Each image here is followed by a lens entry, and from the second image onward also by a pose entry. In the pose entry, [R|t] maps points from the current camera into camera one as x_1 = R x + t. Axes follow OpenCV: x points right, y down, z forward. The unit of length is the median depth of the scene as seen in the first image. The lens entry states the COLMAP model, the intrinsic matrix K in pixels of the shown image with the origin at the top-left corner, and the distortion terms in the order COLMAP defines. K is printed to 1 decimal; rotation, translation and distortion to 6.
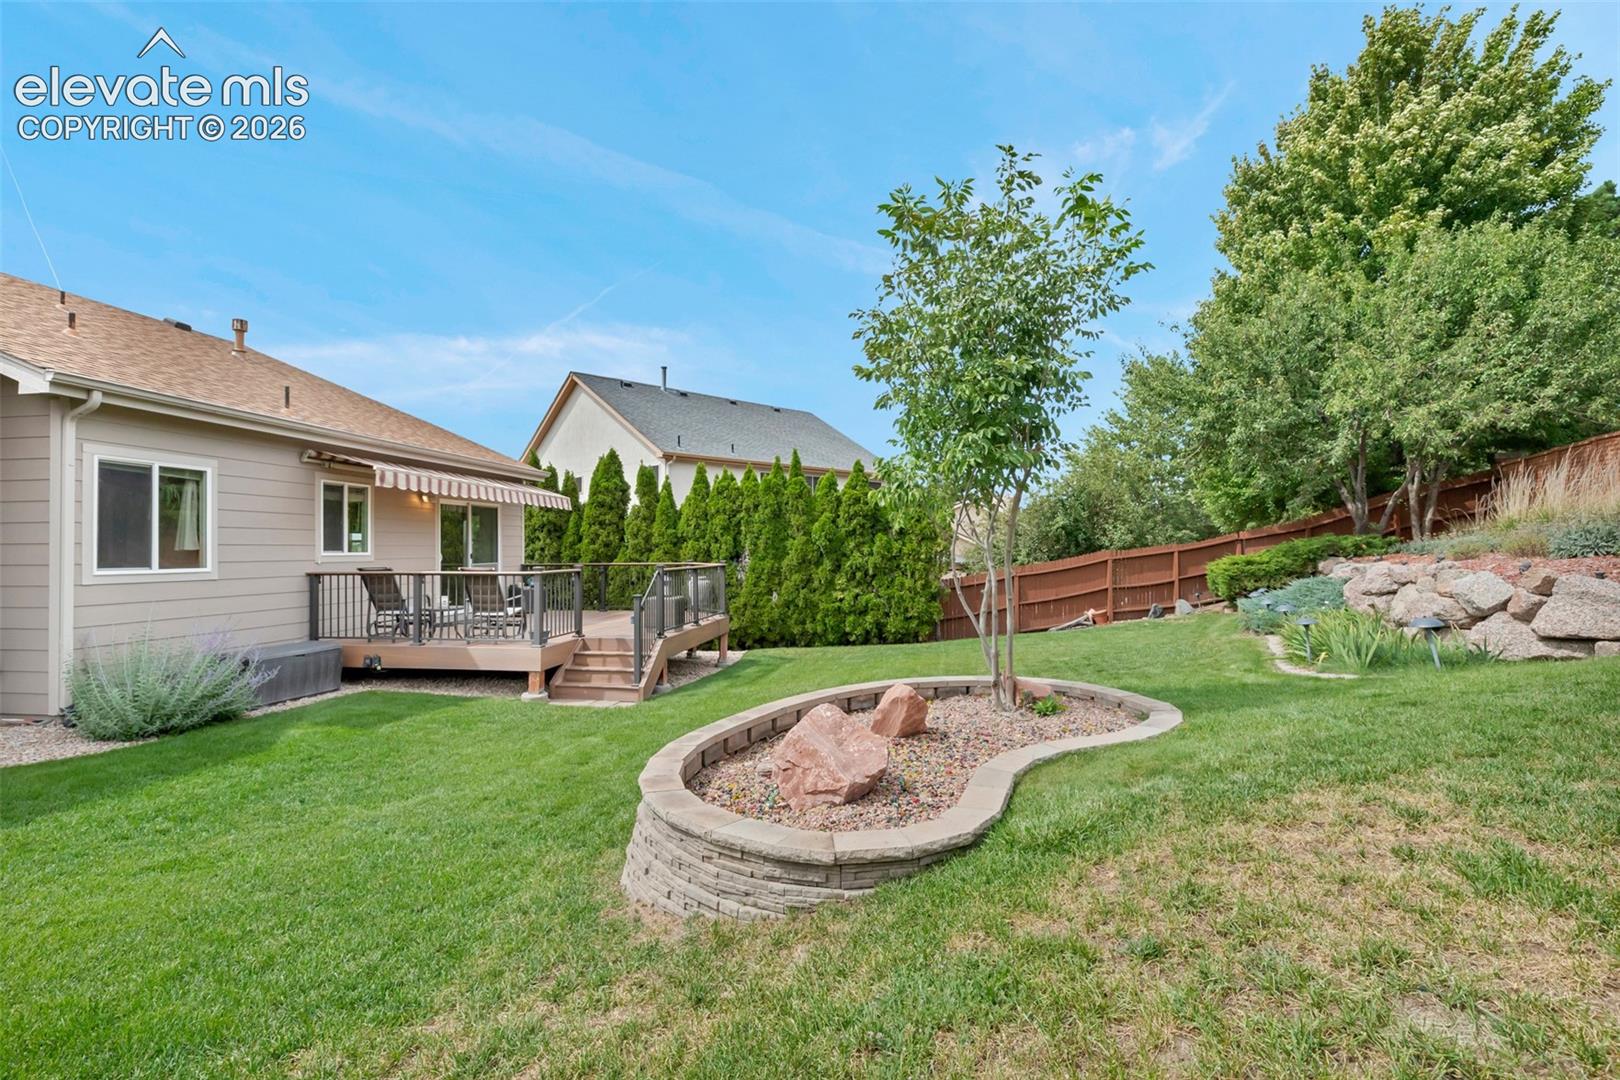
lens RADIAL K [[738.0, 0, 806.9], [0, 738.0, 539.8], [0, 0, 1]] dist [0.004485, -0.001102]
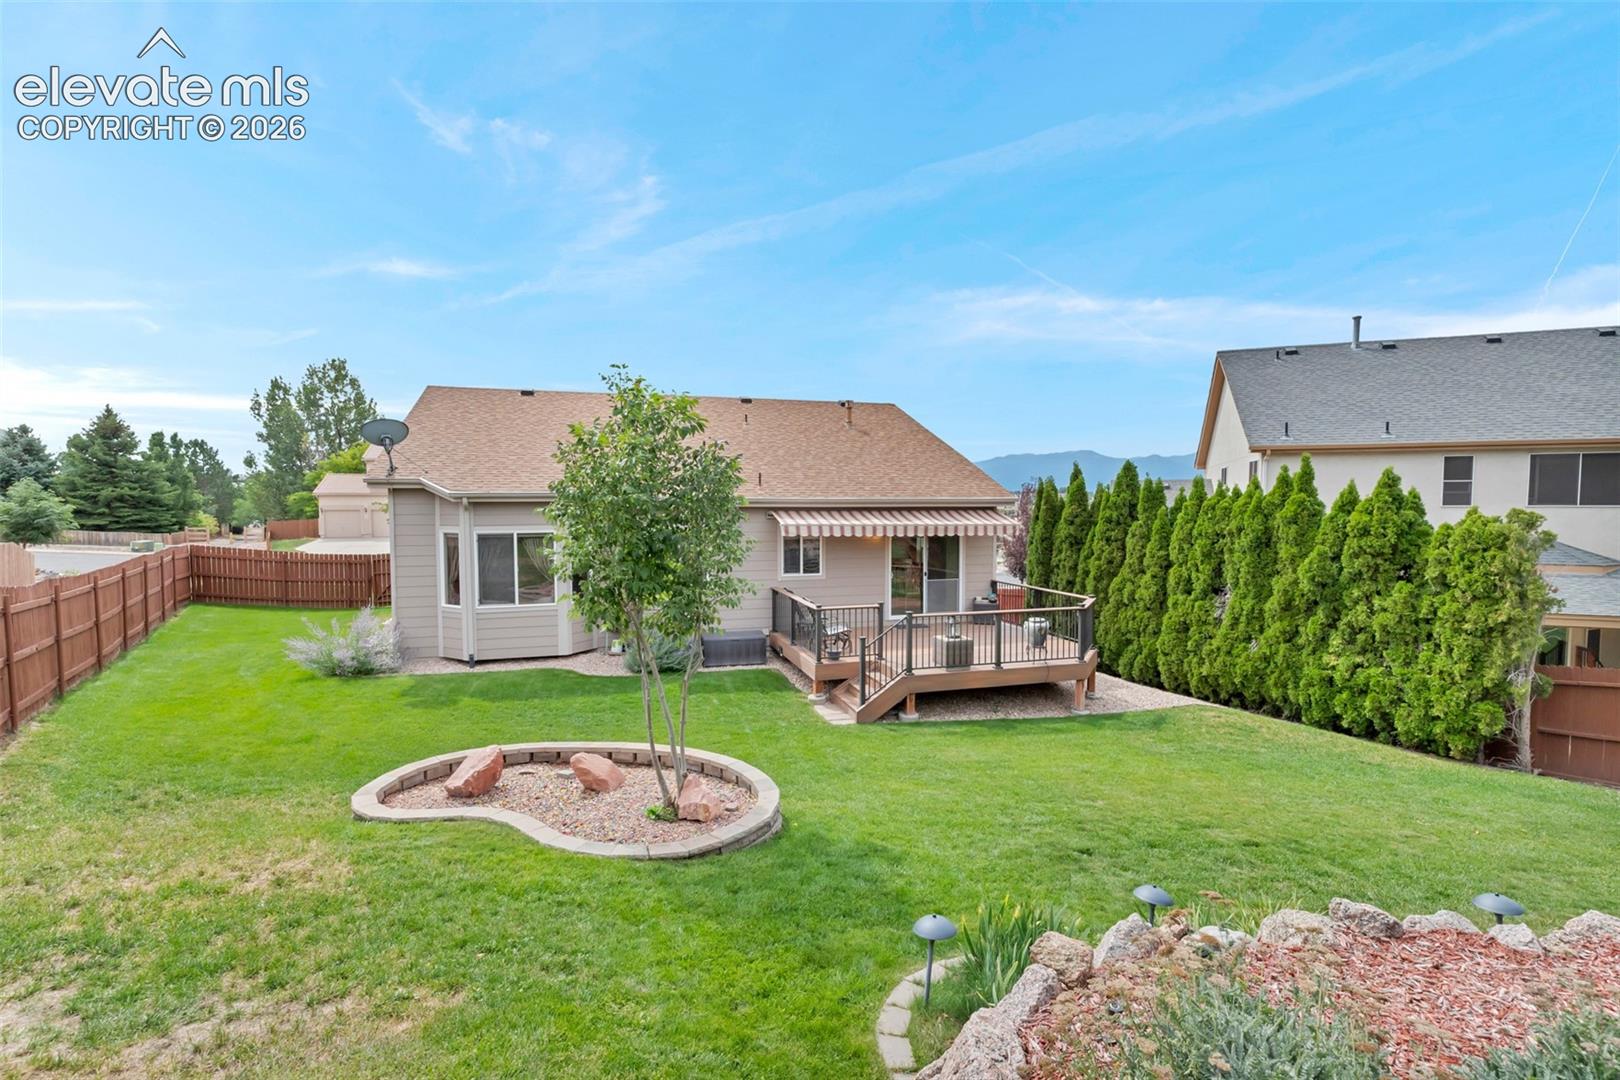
lens RADIAL K [[738.0, 0, 806.9], [0, 738.0, 539.8], [0, 0, 1]] dist [0.004485, -0.001102]
pose [[0.436705, 0.051972, -0.898102, 0.461973], [0.008015, 0.998065, 0.061654, -0.091497], [0.899569, -0.034123, 0.435444, 0.224902]]
